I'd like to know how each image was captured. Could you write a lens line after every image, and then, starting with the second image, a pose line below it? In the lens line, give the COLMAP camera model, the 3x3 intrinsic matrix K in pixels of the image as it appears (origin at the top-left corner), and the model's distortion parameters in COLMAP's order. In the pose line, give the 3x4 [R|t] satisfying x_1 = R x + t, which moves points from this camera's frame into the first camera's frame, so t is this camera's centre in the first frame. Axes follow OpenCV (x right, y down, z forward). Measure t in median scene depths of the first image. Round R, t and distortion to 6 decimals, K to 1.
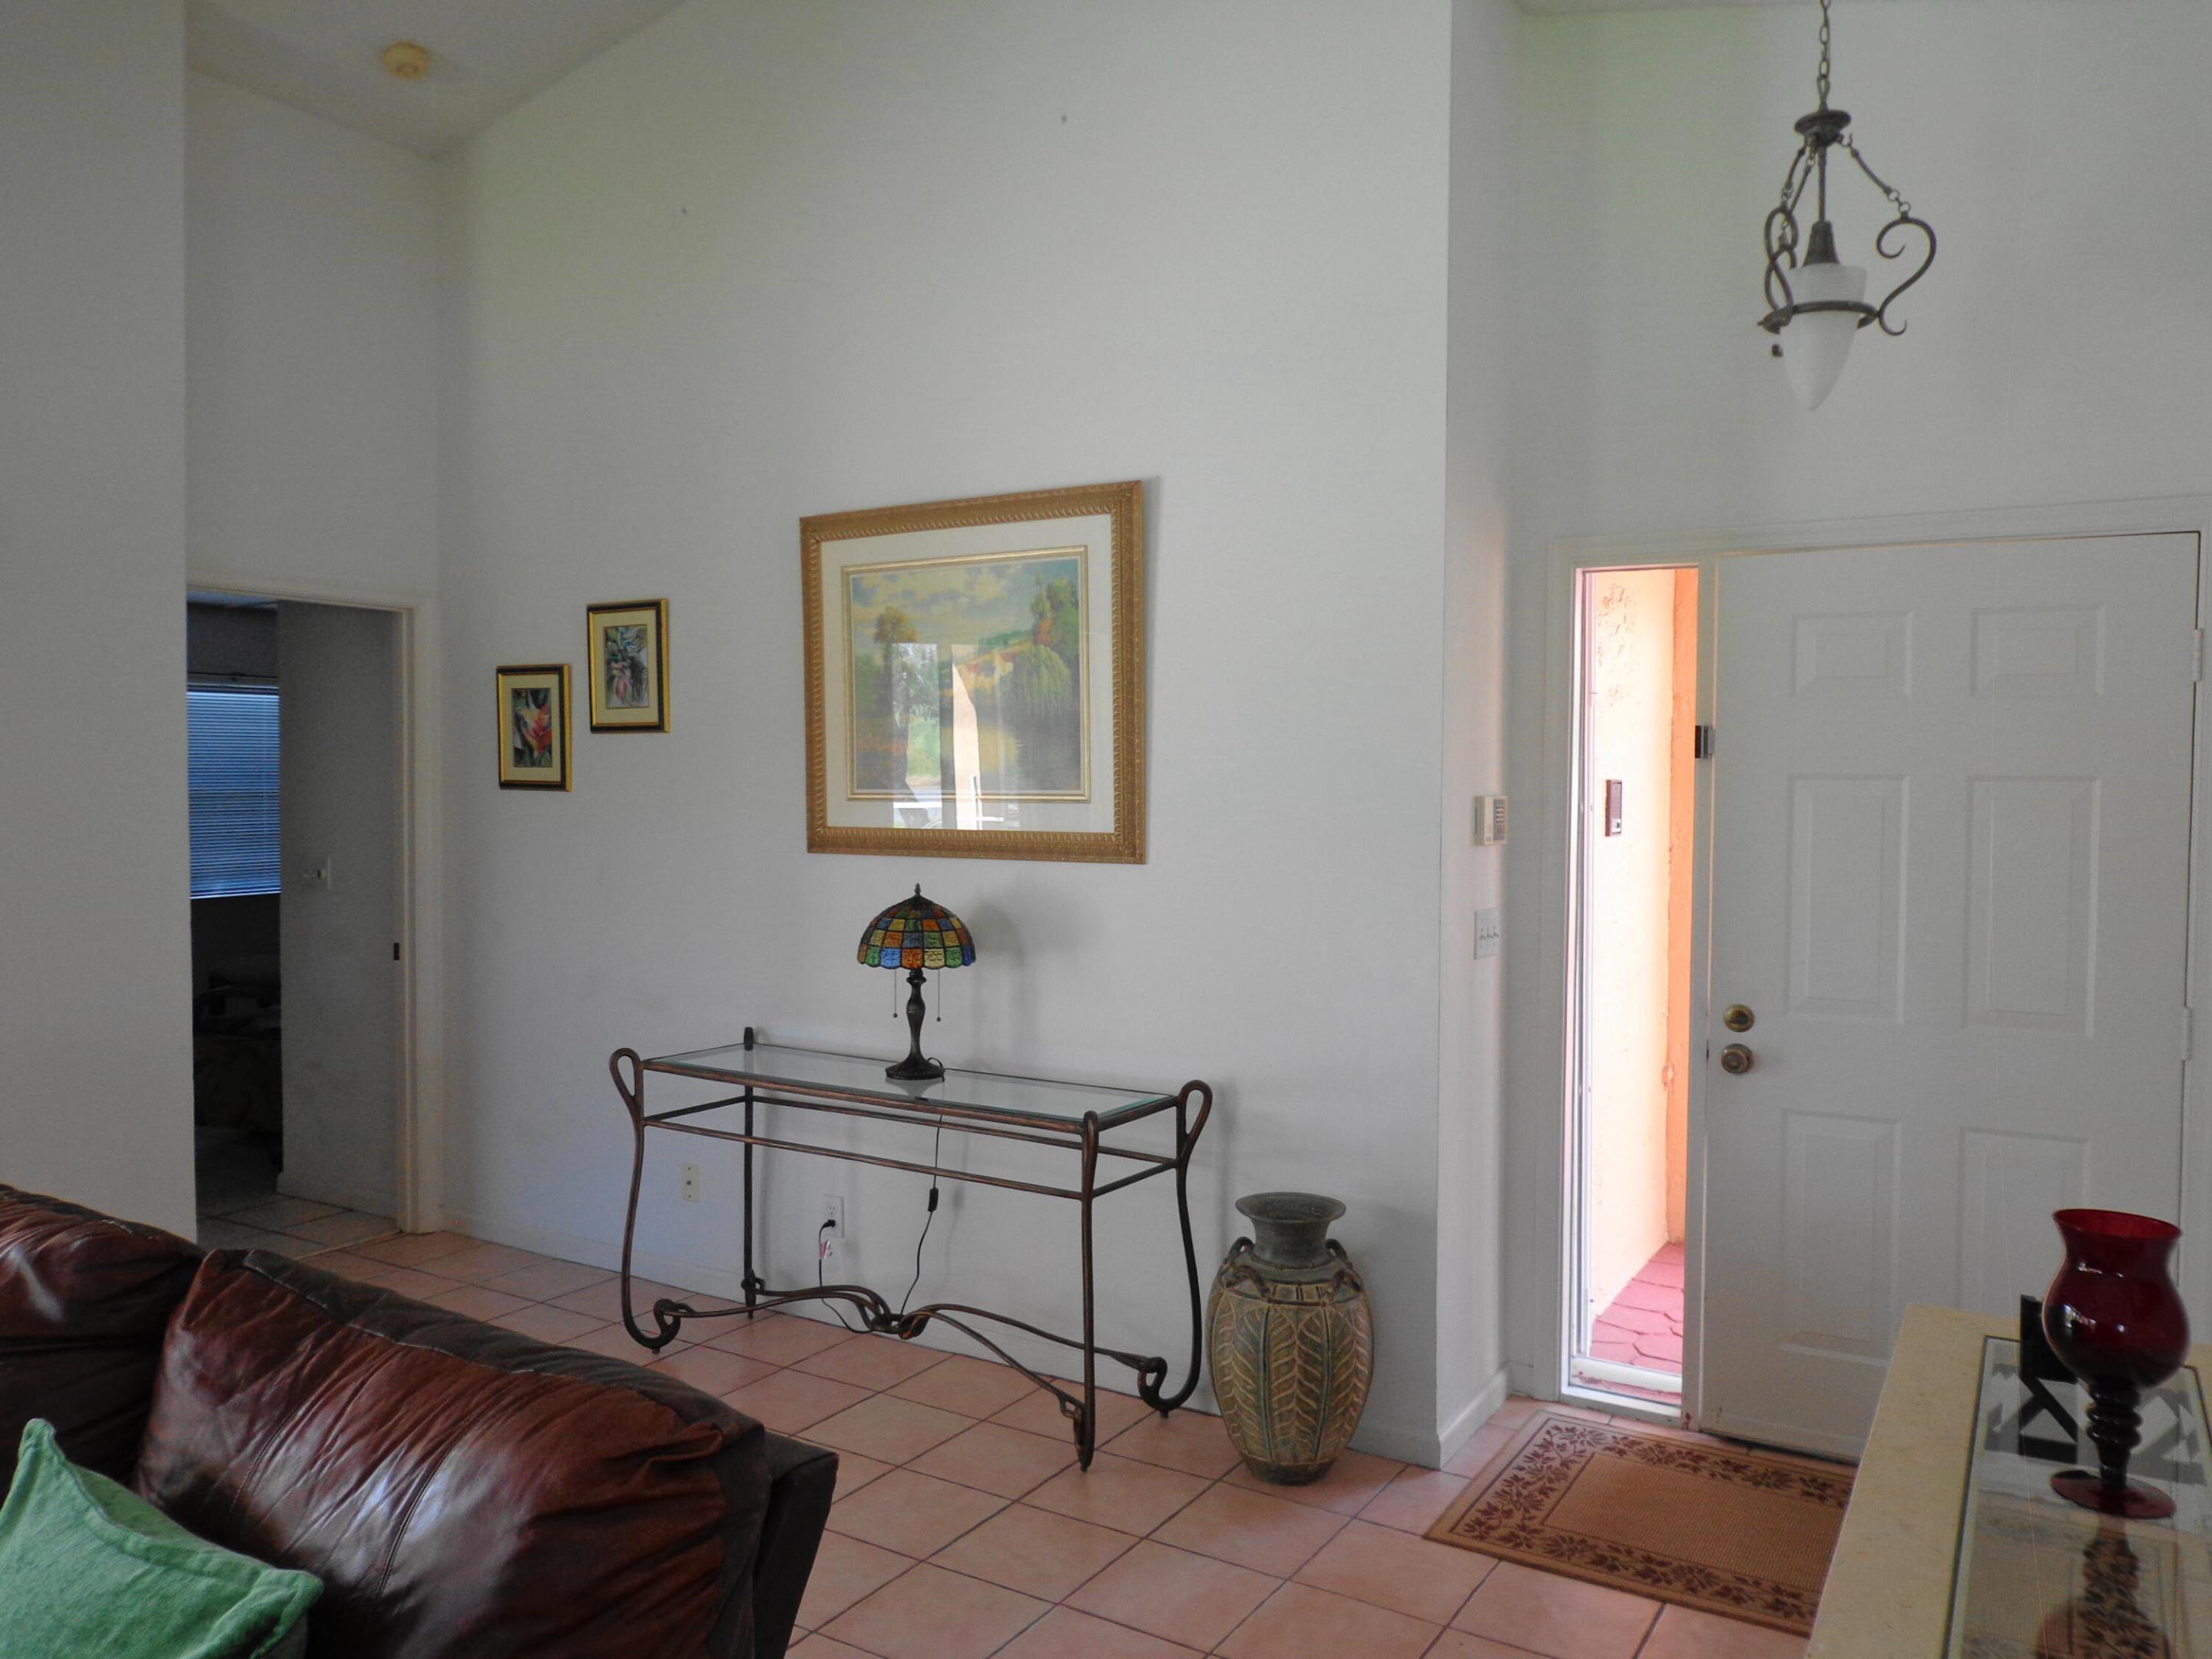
lens RADIAL K [[1623.0, 0, 1104.0], [0, 1623.0, 847.3], [0, 0, 1]] dist [0.005020, -0.006551]
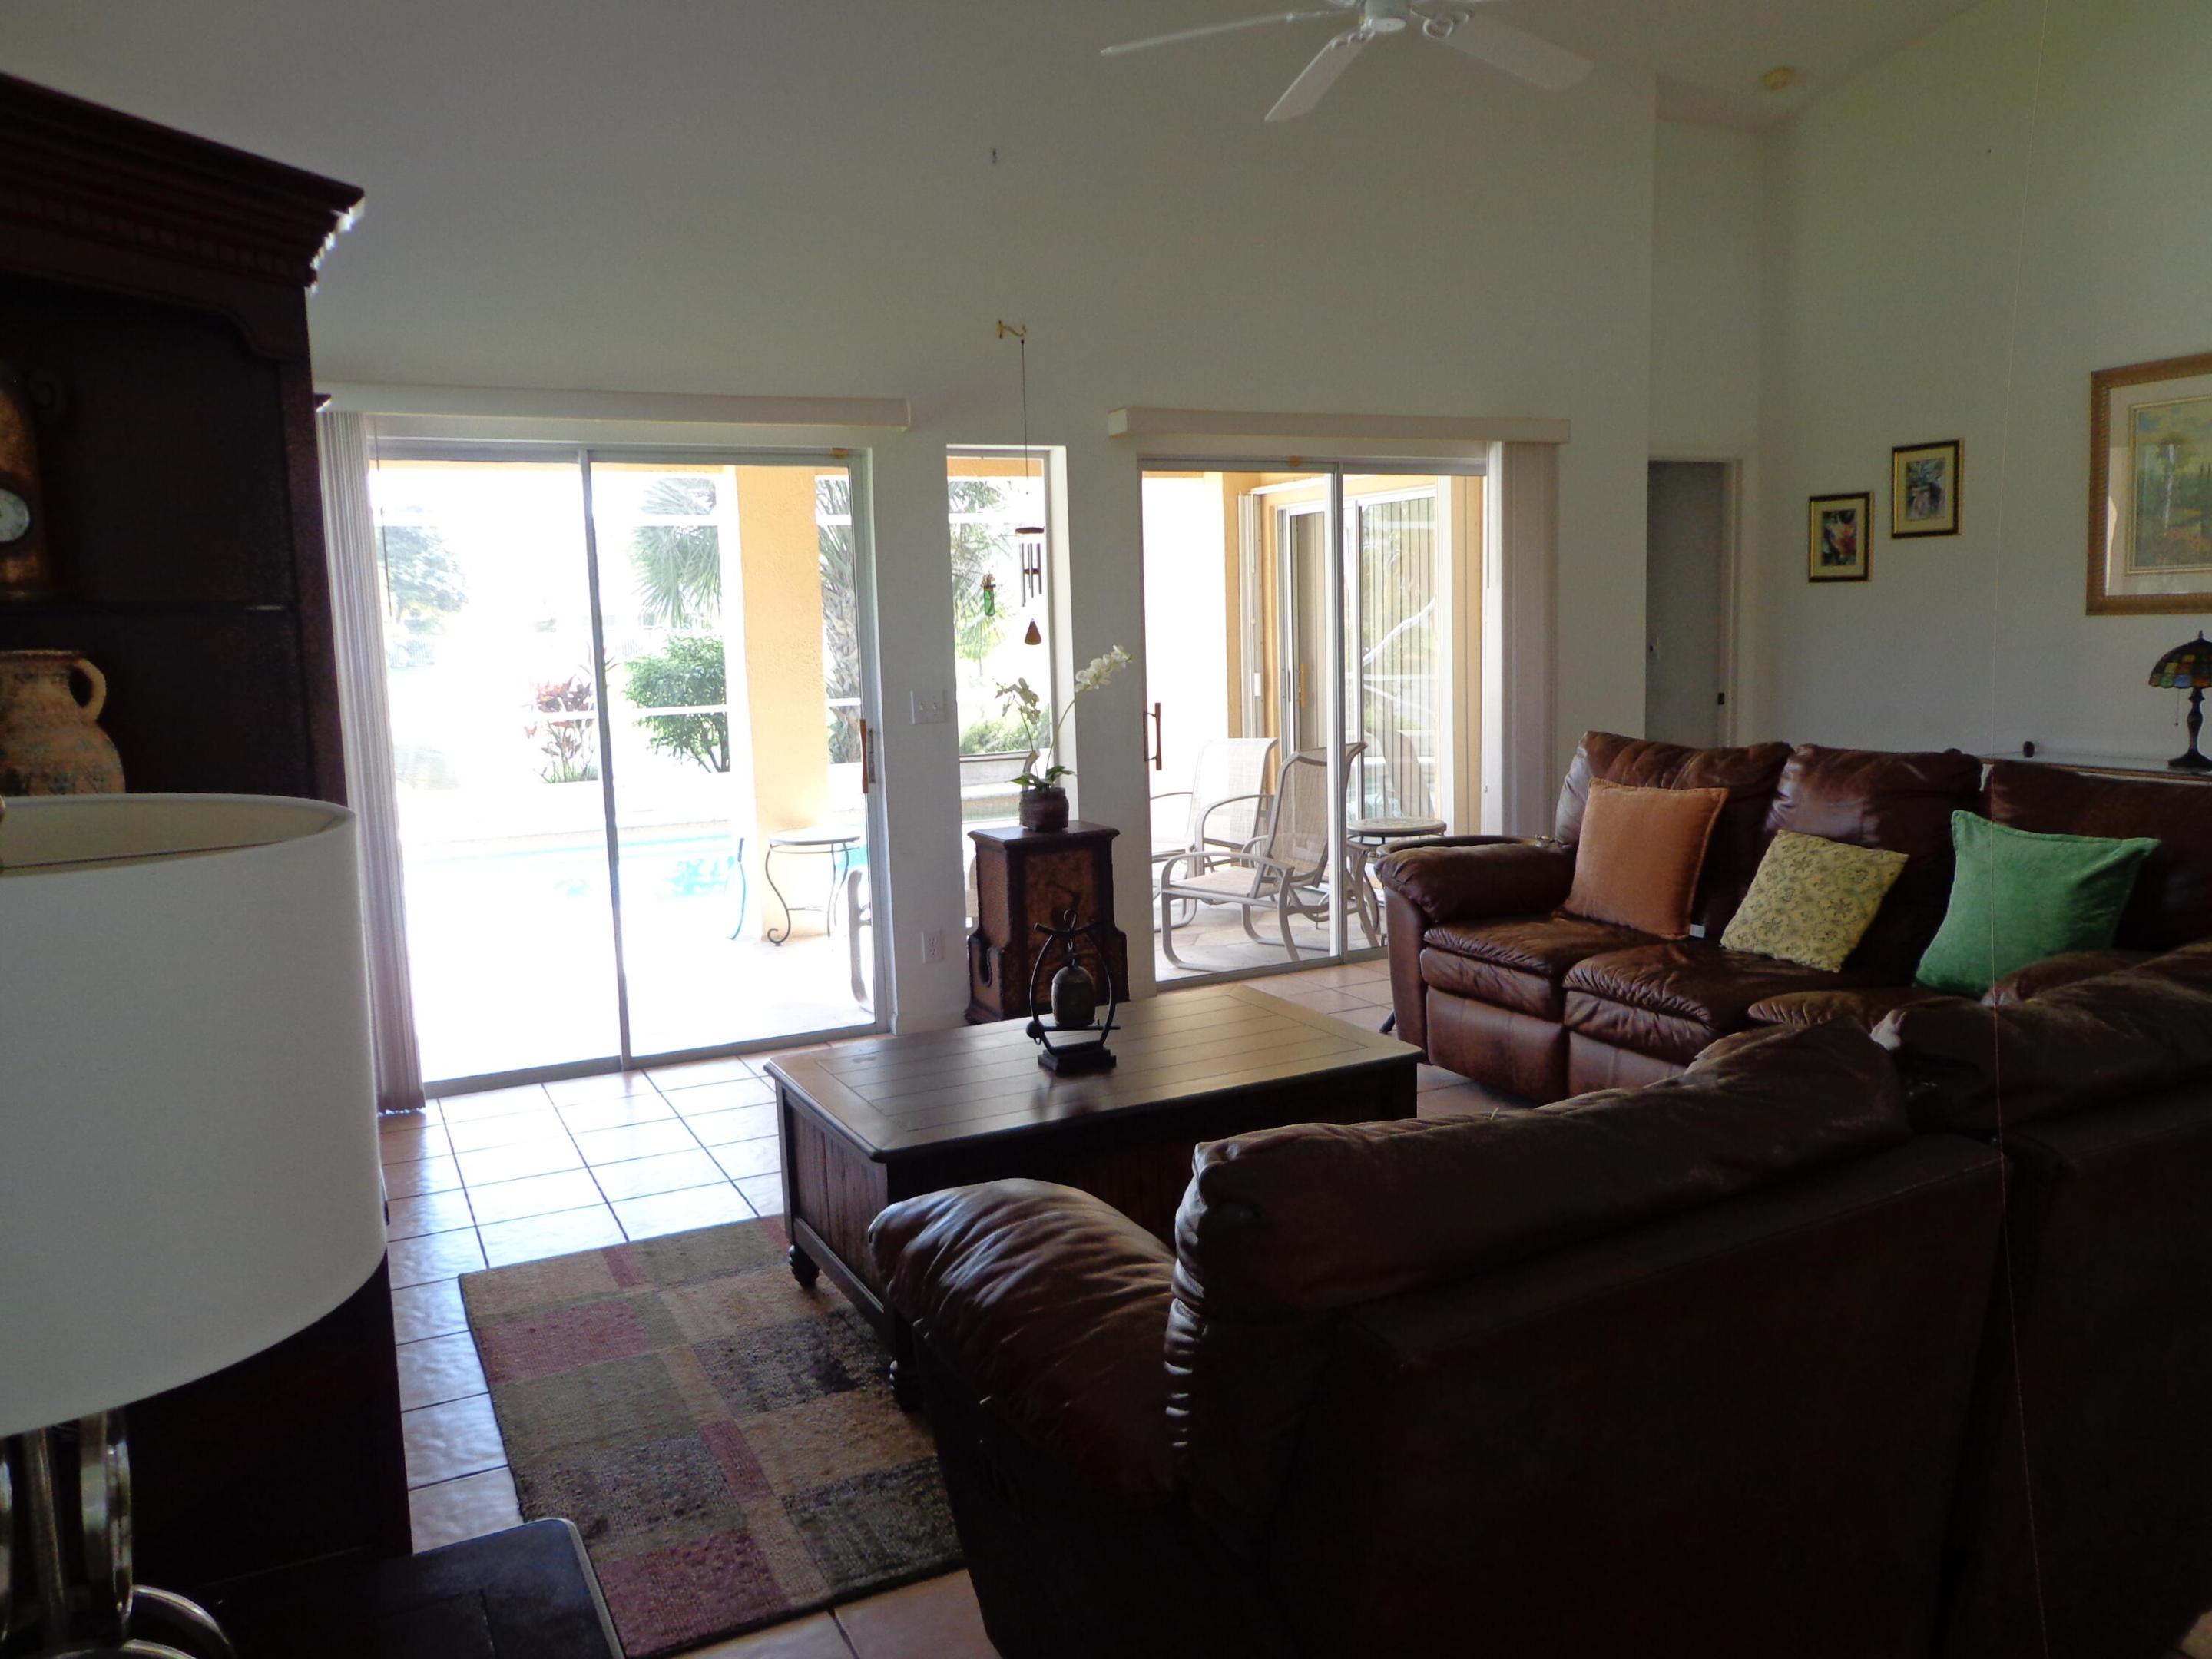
lens RADIAL K [[1623.0, 0, 1103.9], [0, 1623.0, 825.6], [0, 0, 1]] dist [0.005020, -0.006551]
pose [[0.847232, 0.032814, -0.530208, -0.167921], [0.019175, 0.995551, 0.092254, 0.042750], [0.530877, -0.088327, 0.842834, -0.714626]]
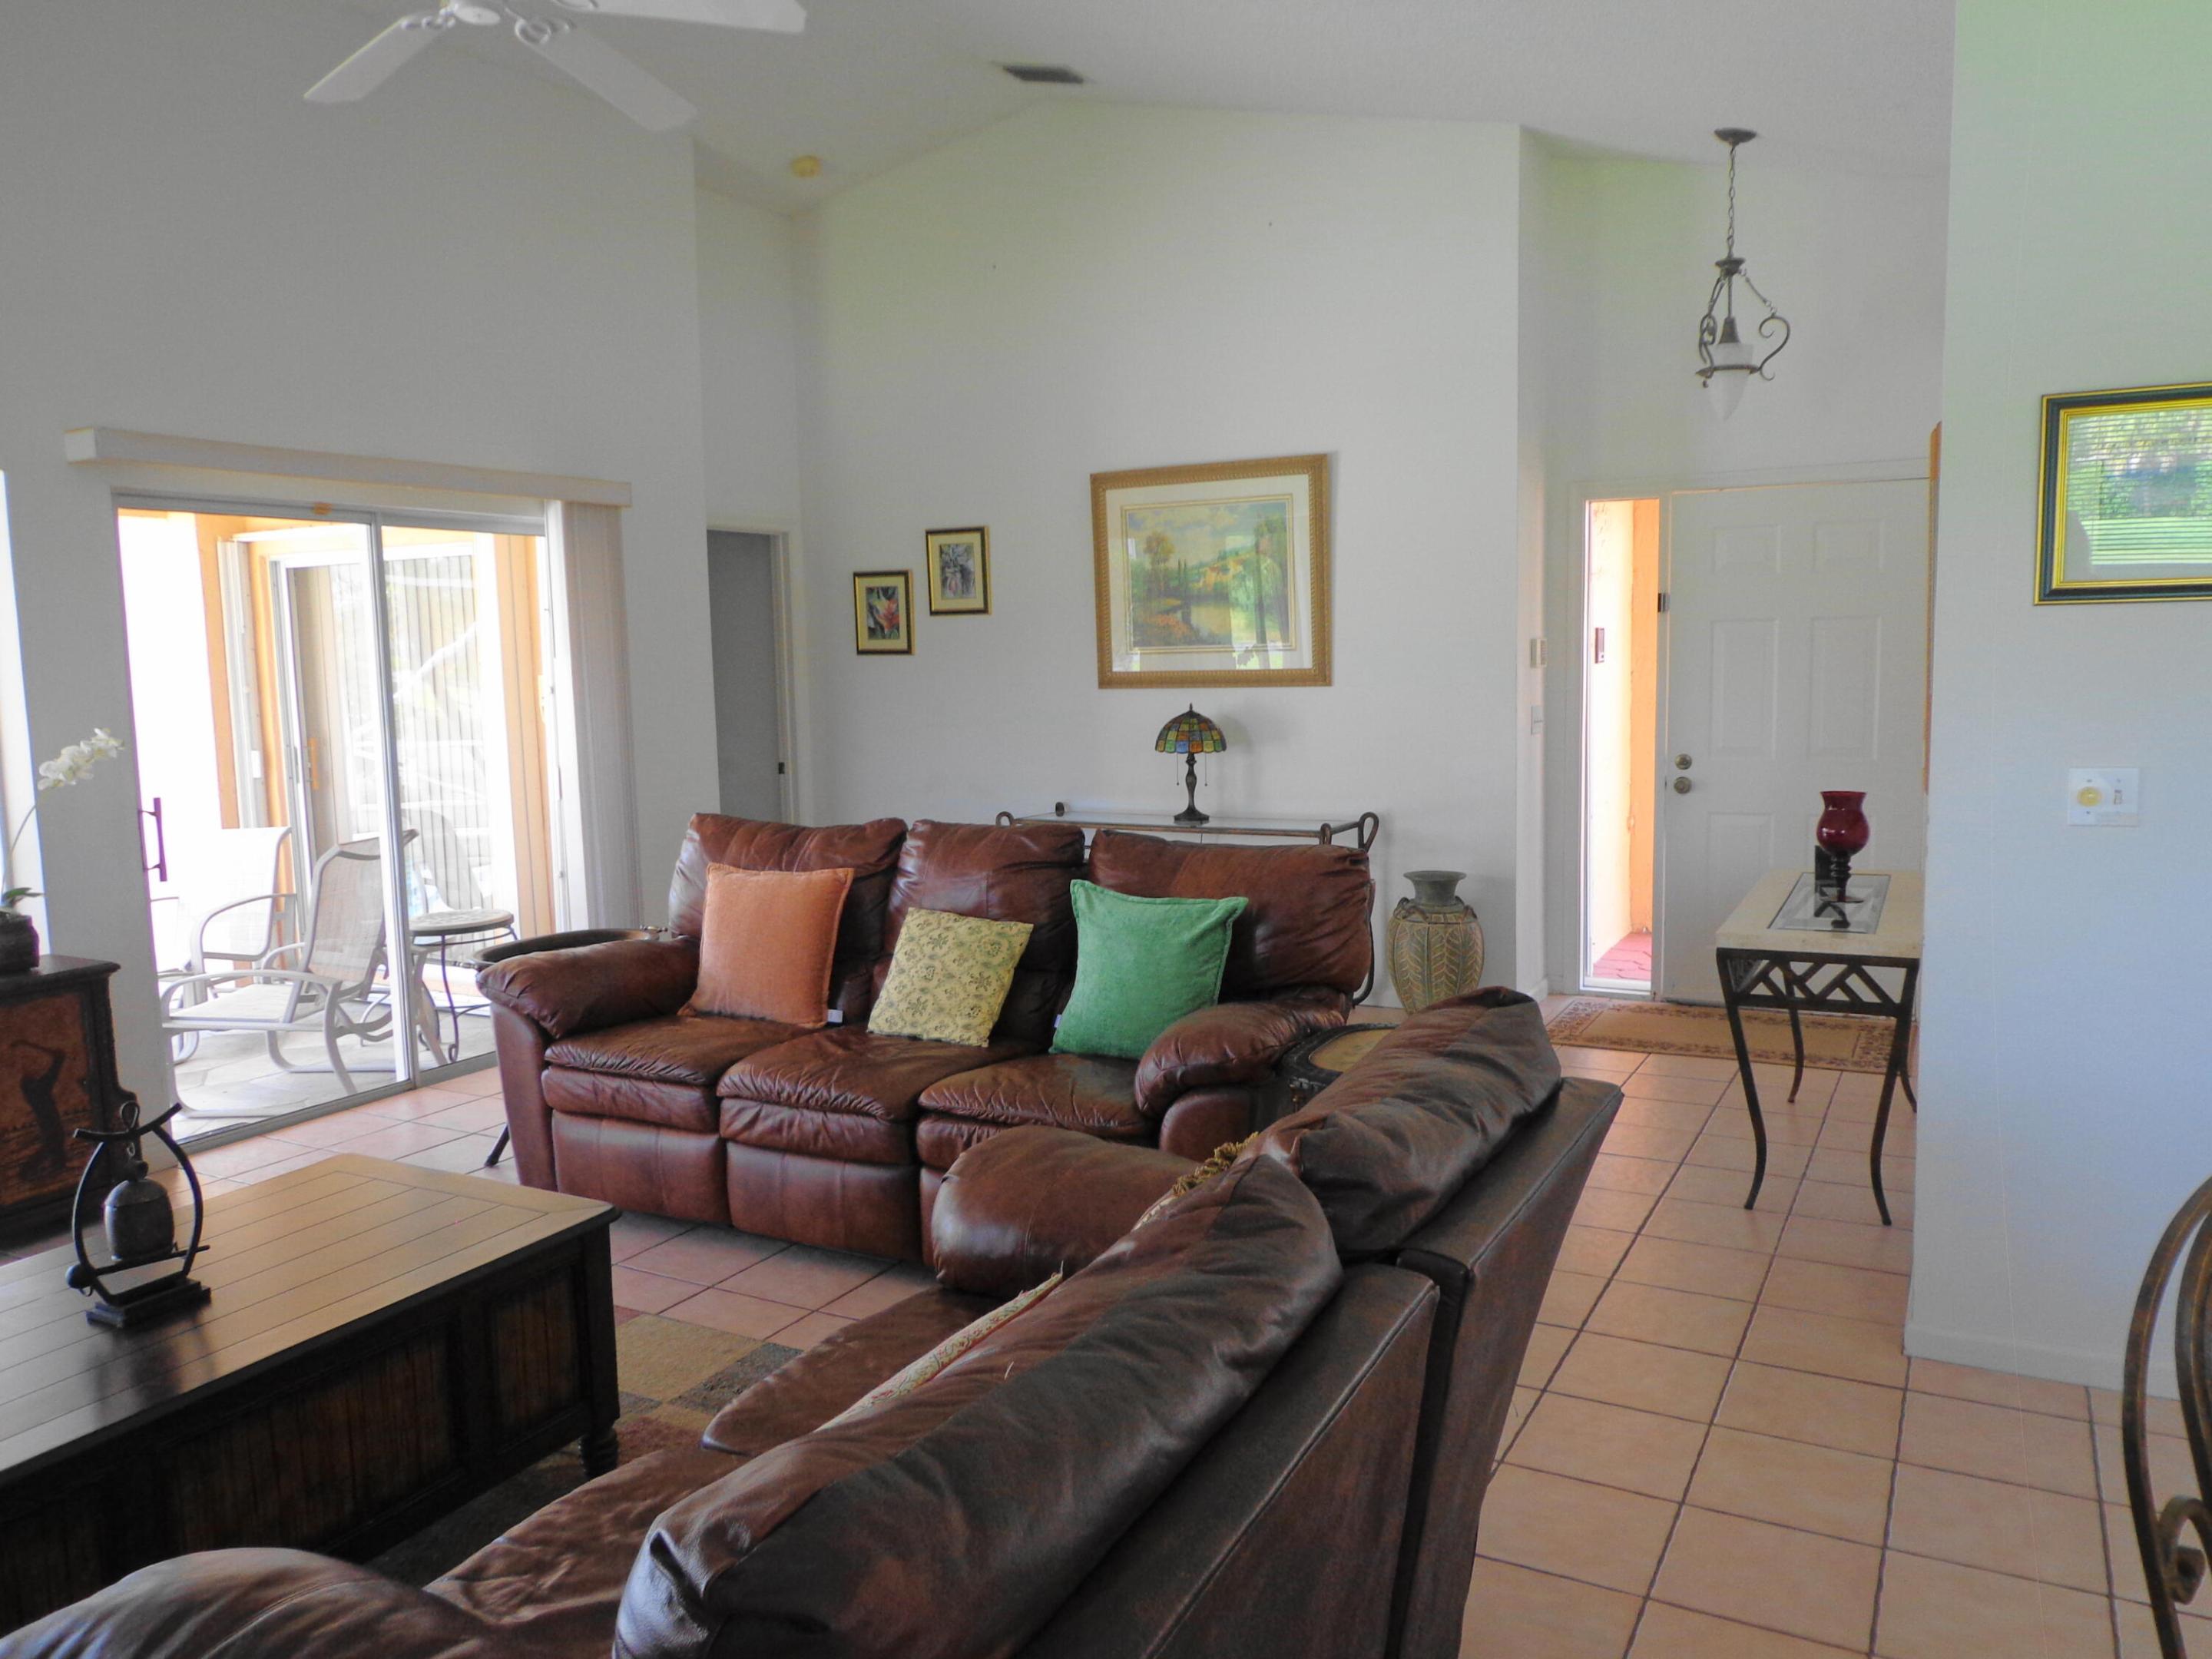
lens RADIAL K [[1623.0, 0, 1095.4], [0, 1623.0, 832.9], [0, 0, 1]] dist [0.005020, -0.006551]
pose [[0.998508, -0.034749, 0.042126, -0.284078], [0.031448, 0.996564, 0.076630, 0.024586], [-0.044644, -0.075191, 0.996169, -0.643377]]
